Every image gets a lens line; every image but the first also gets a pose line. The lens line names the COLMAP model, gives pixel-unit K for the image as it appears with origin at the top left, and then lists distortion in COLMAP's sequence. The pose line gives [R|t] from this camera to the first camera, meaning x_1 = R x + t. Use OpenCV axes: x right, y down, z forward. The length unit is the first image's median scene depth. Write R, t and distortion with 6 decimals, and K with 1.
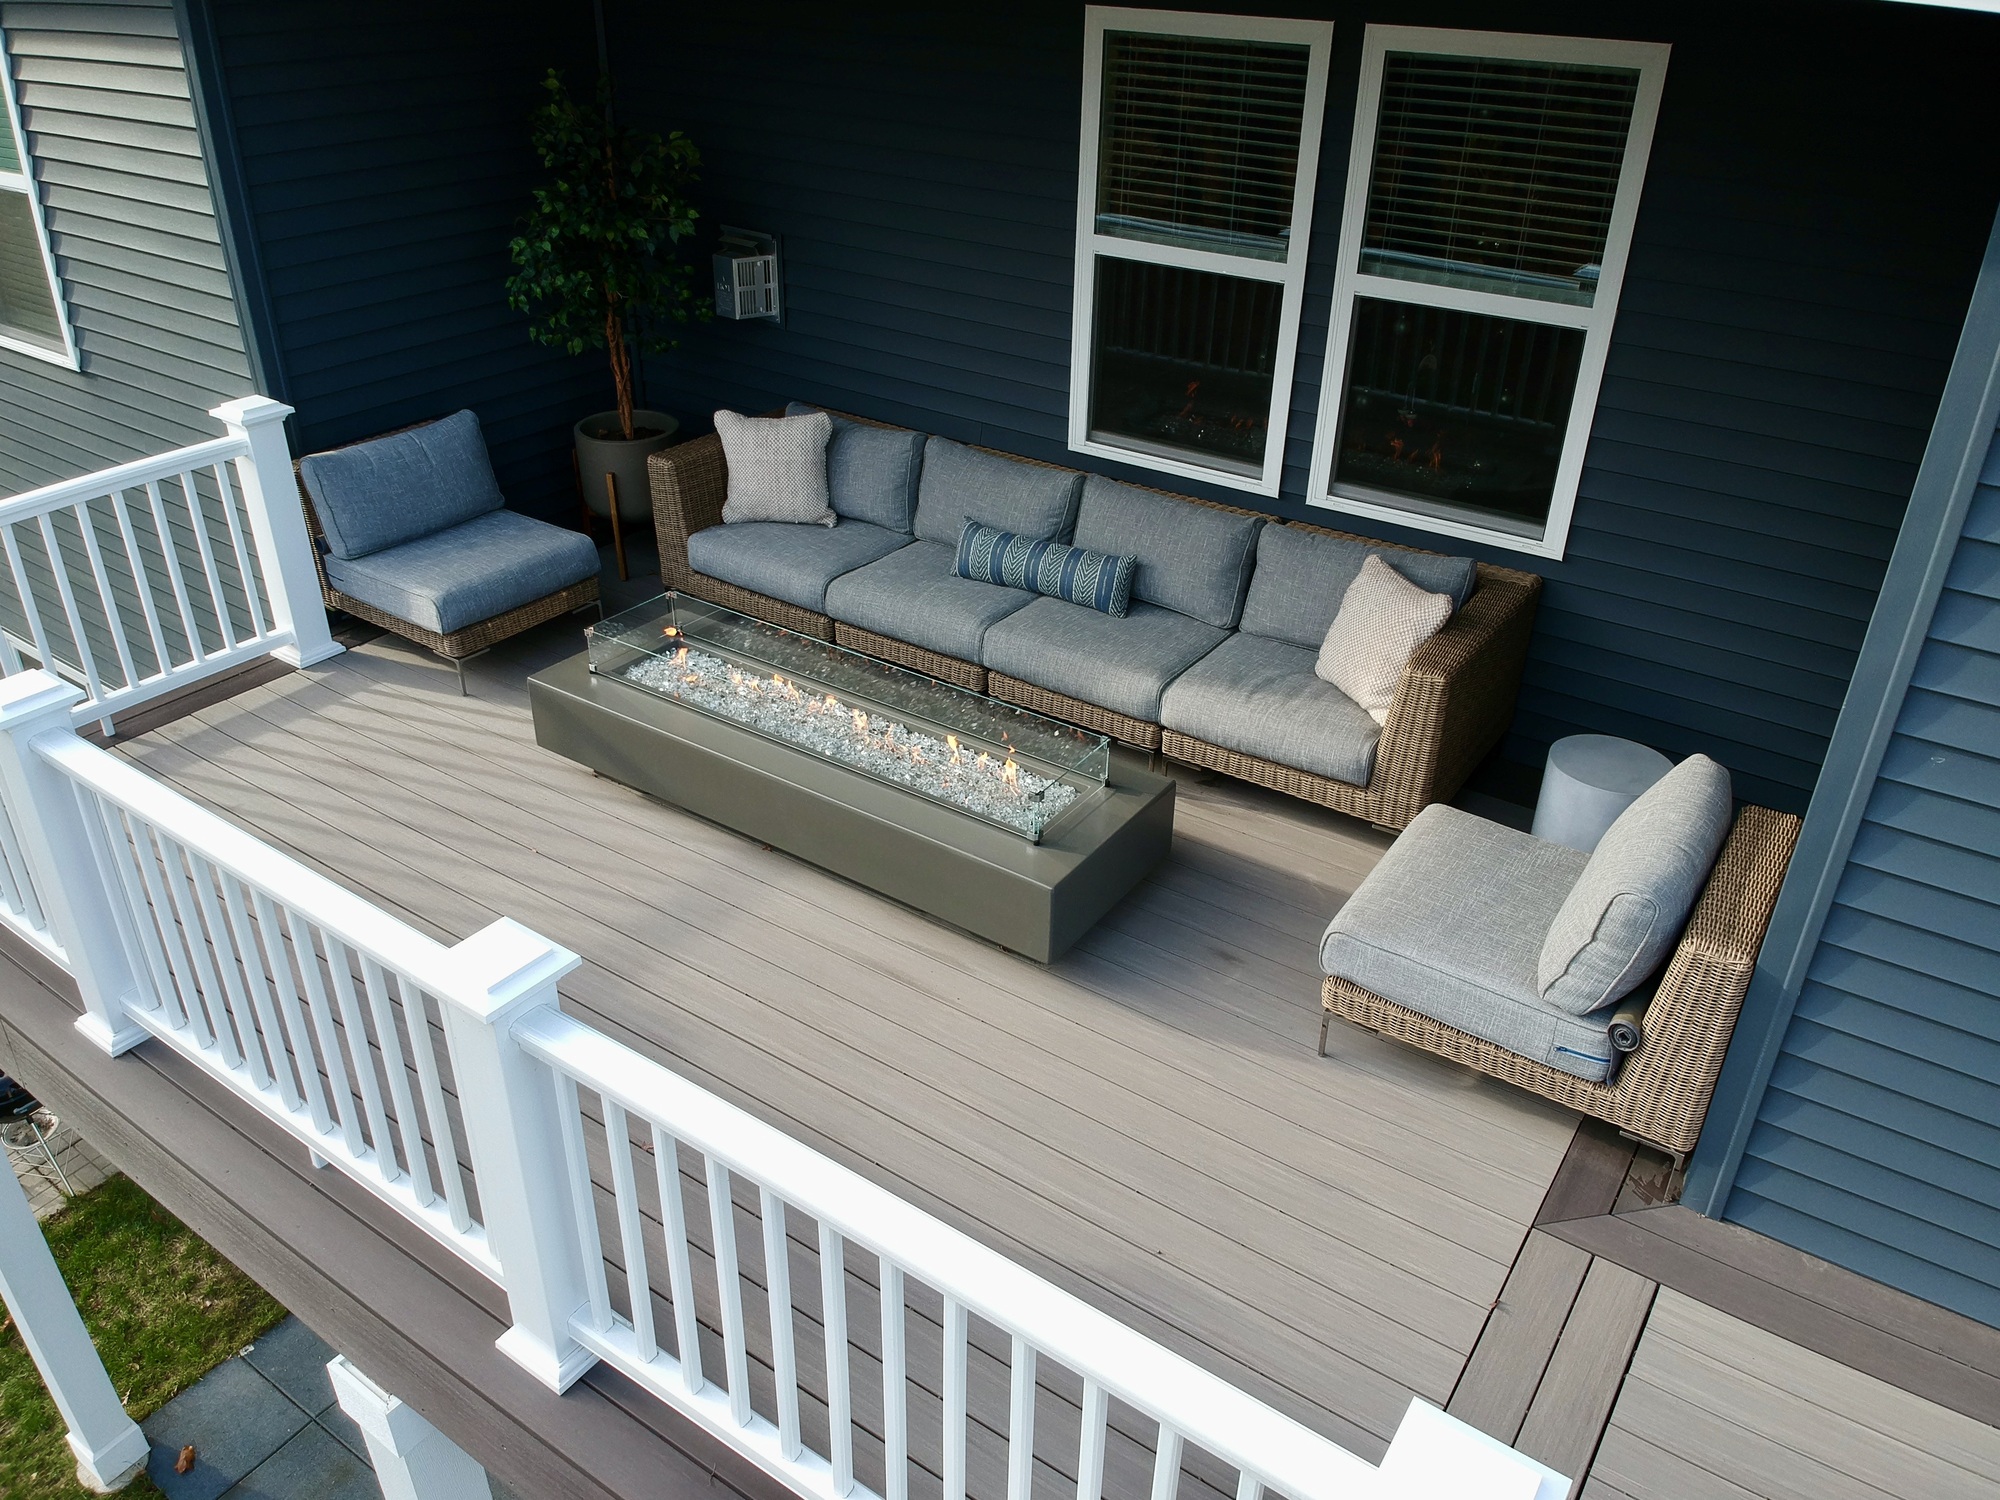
lens RADIAL K [[1472.1, 0, 1000.0], [0, 1472.1, 750.0], [0, 0, 1]] dist [0.130977, -0.239414]
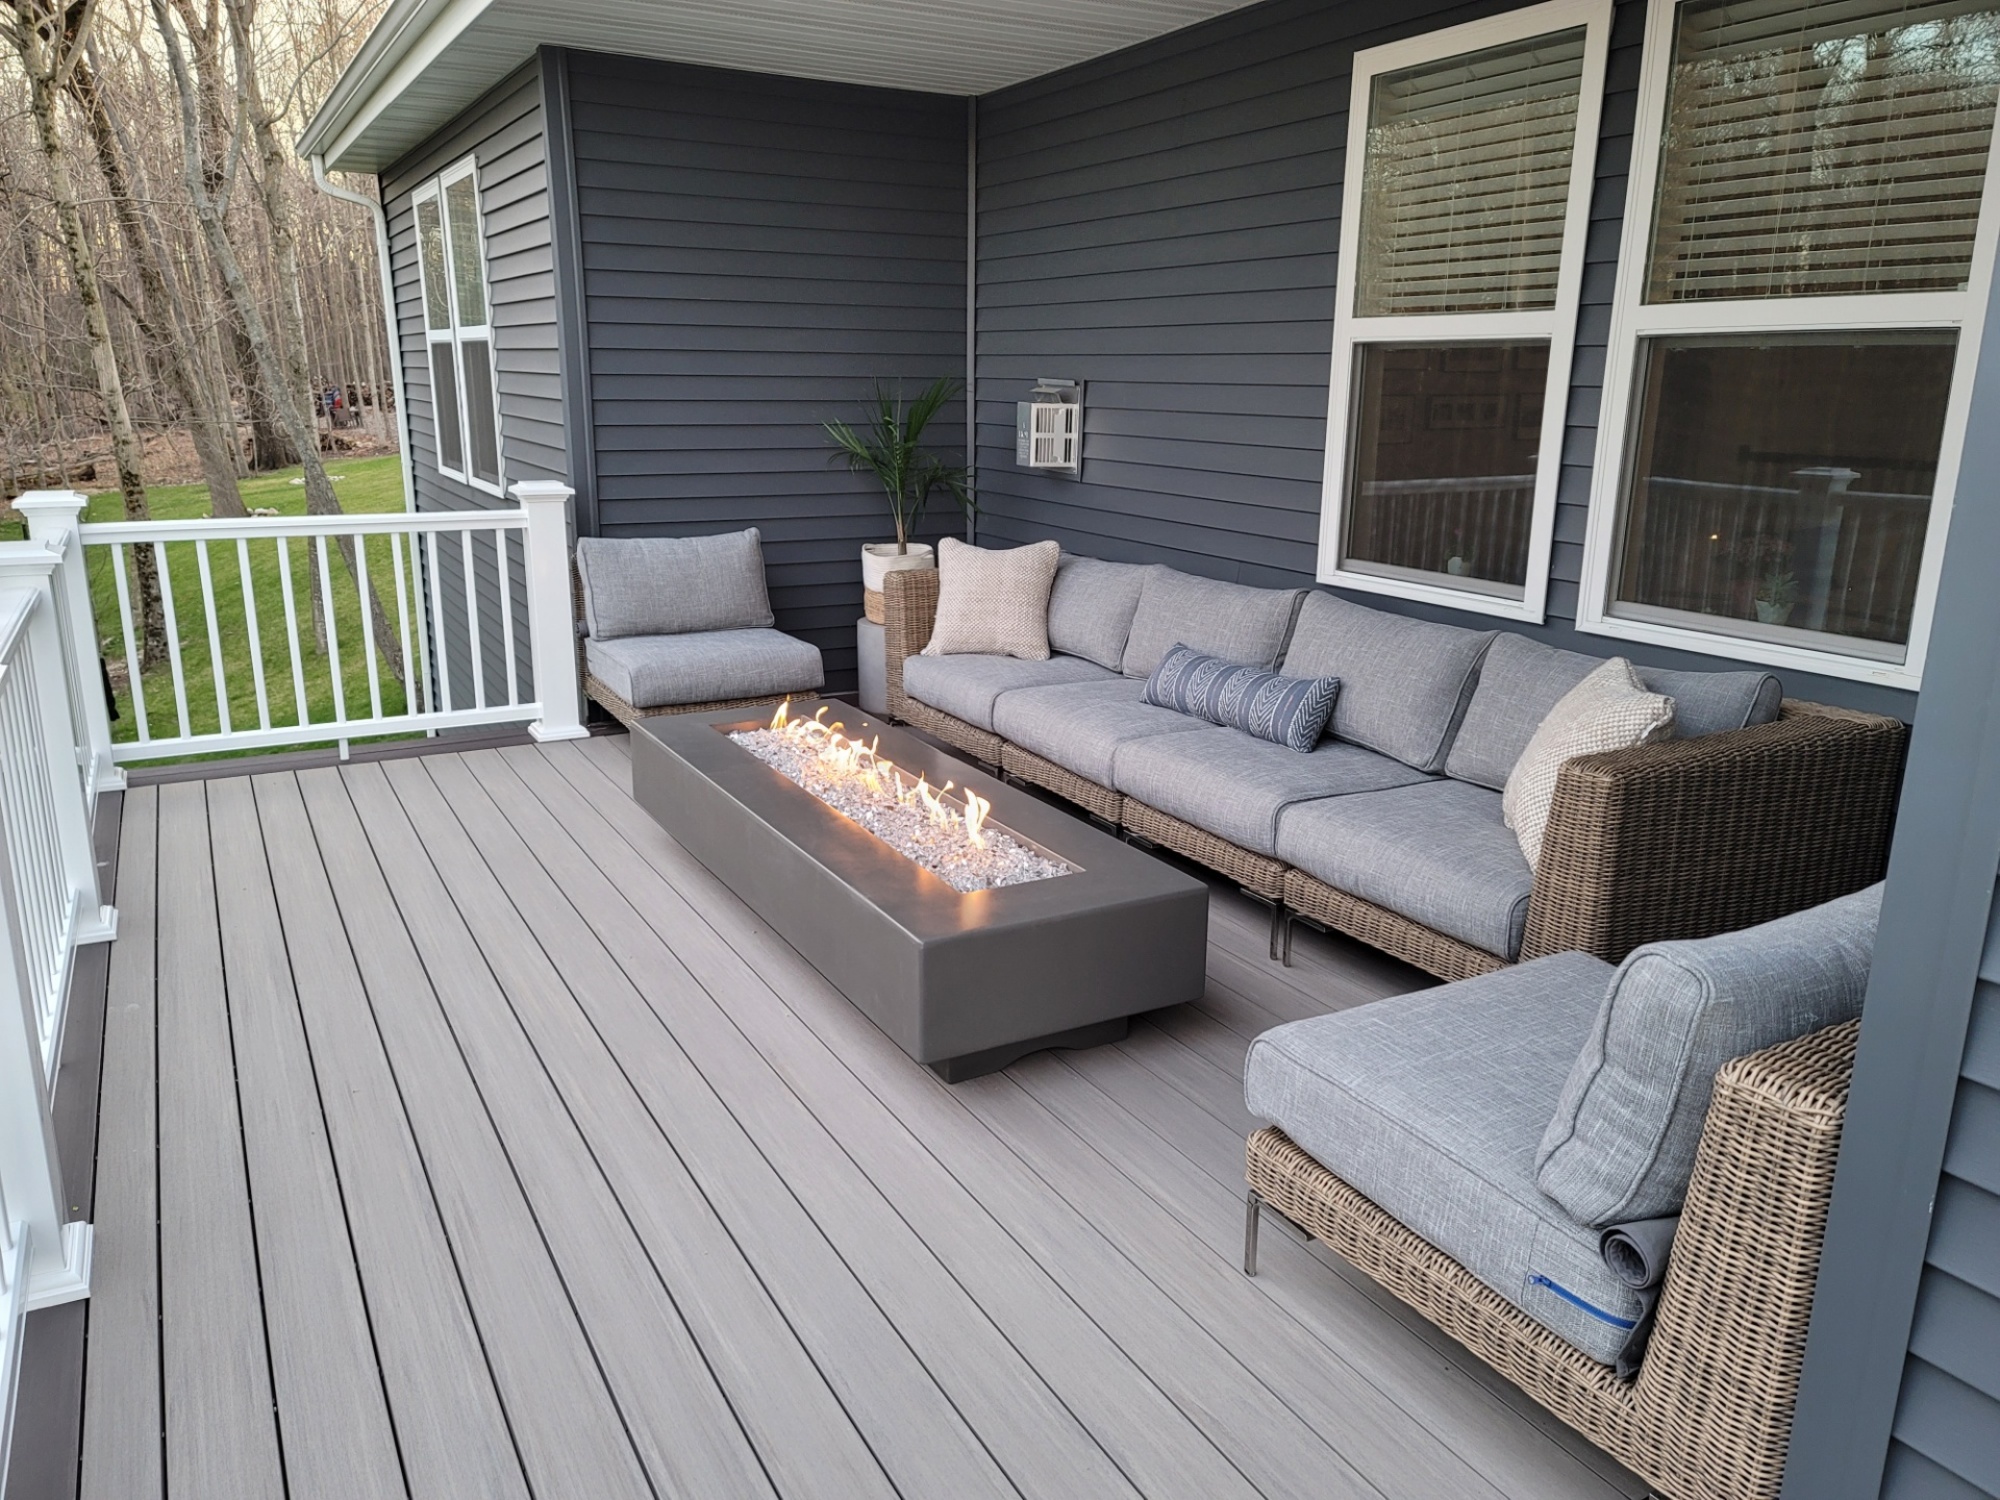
lens RADIAL K [[1468.0, 0, 988.4], [0, 1468.0, 780.1], [0, 0, 1]] dist [0.042956, -0.005894]
pose [[0.894938, 0.115074, -0.431097, 0.254244], [-0.223084, 0.952140, -0.208956, 0.115731], [0.386419, 0.283173, 0.877777, 0.250632]]
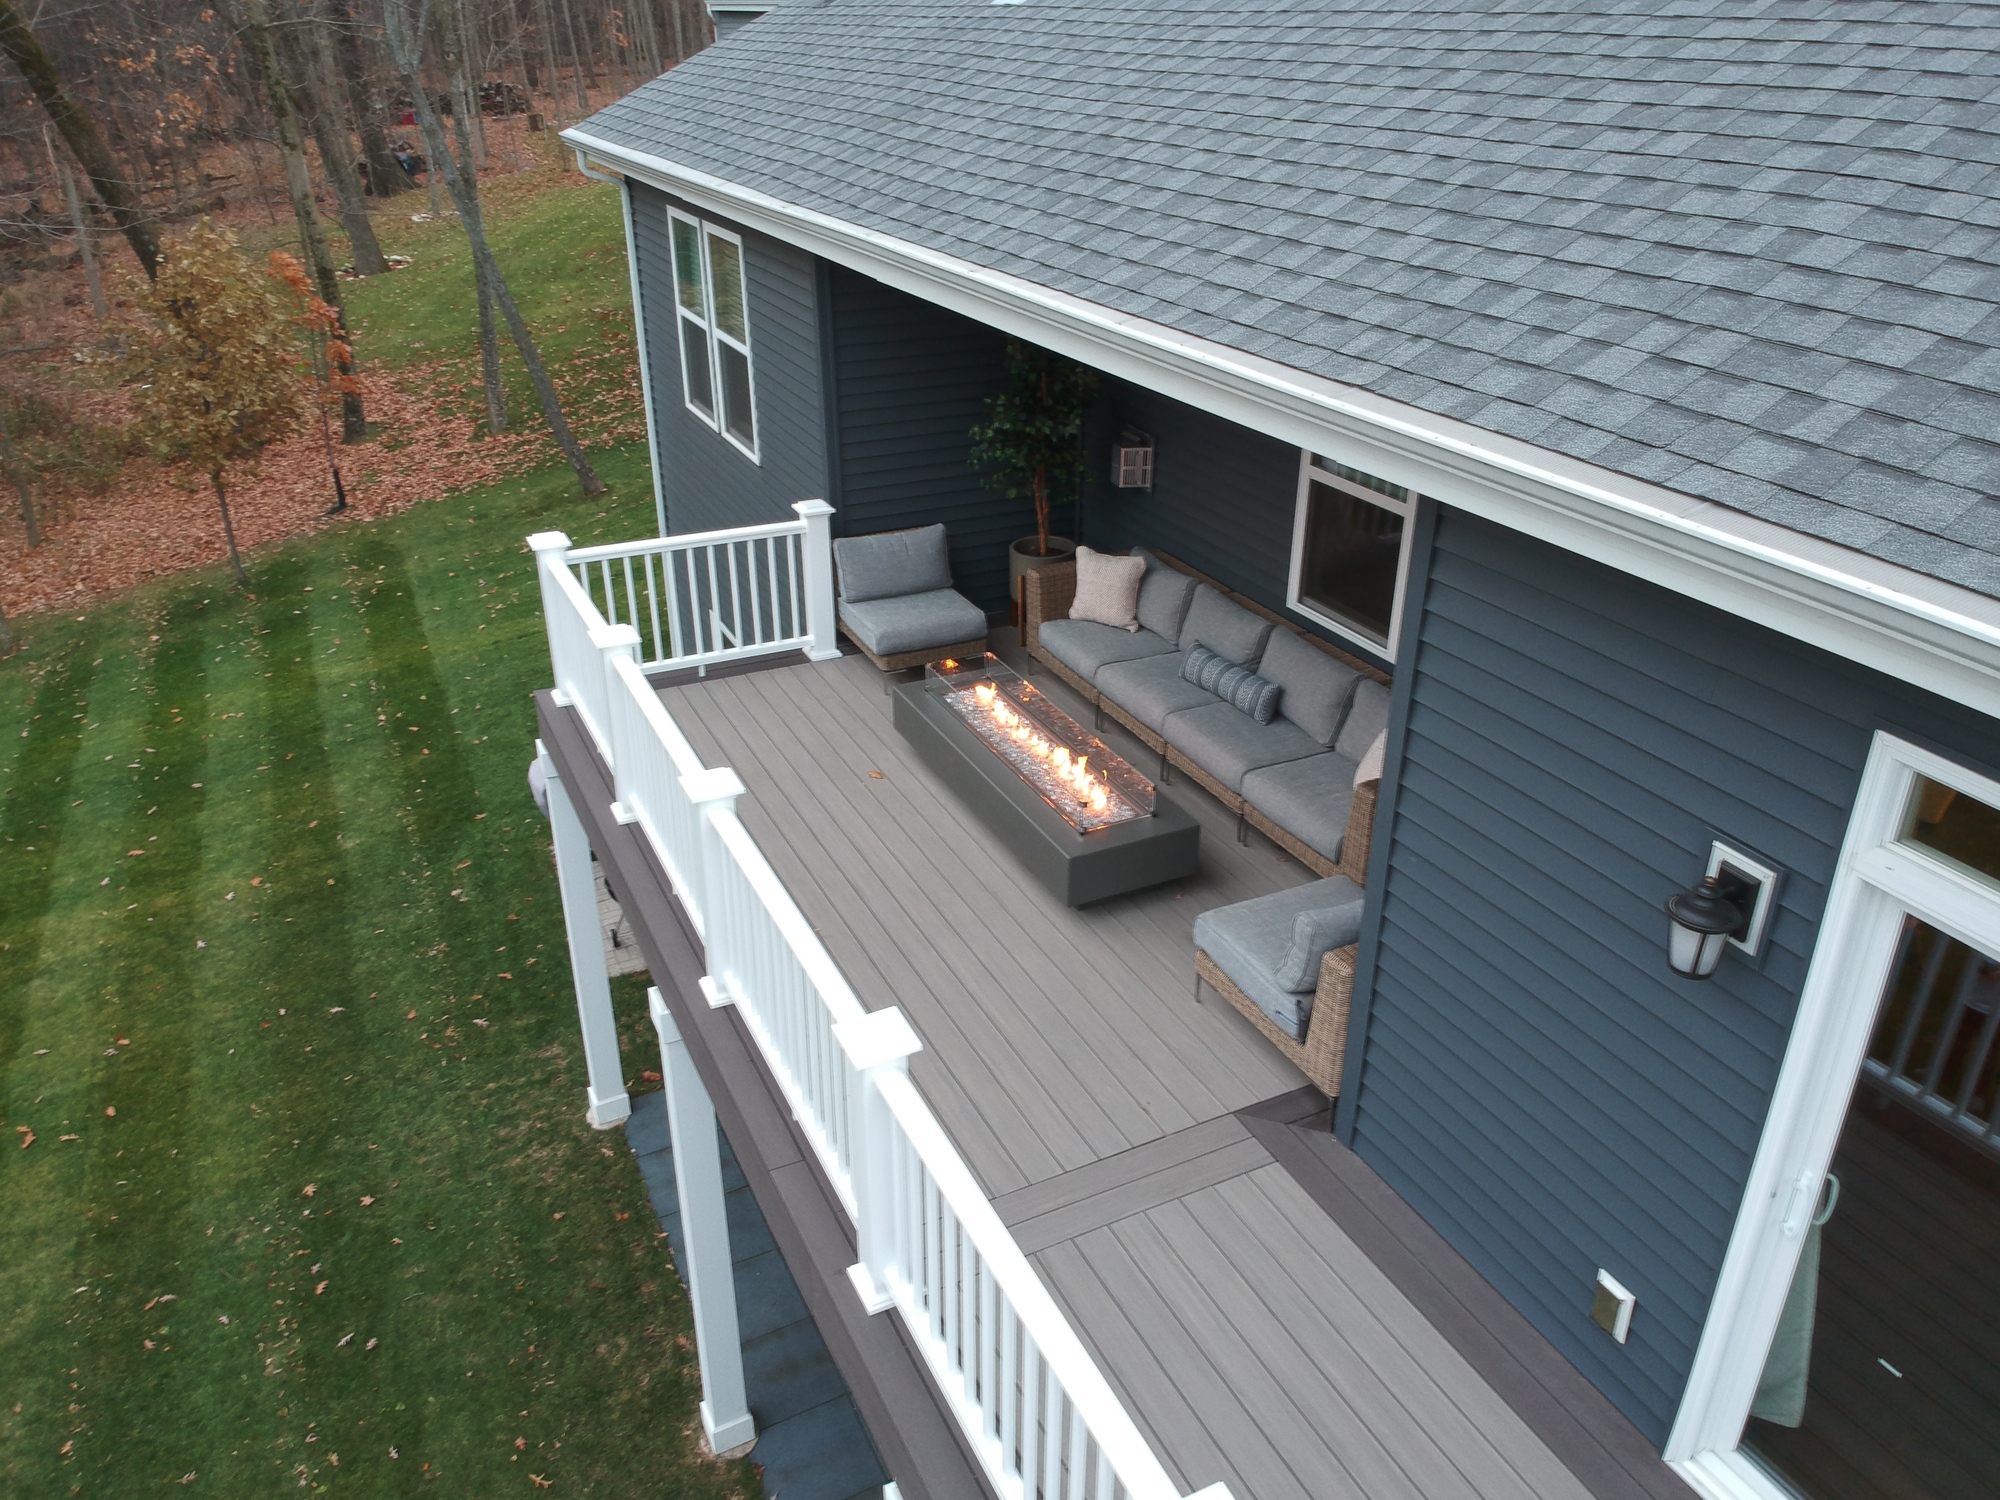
lens RADIAL K [[1468.0, 0, 988.4], [0, 1468.0, 780.1], [0, 0, 1]] dist [0.042956, -0.005894]
pose [[0.871265, 0.215861, -0.440796, 0.466781], [-0.235081, 0.971910, 0.011297, 0.008887], [0.430853, 0.093780, 0.897536, -0.380956]]
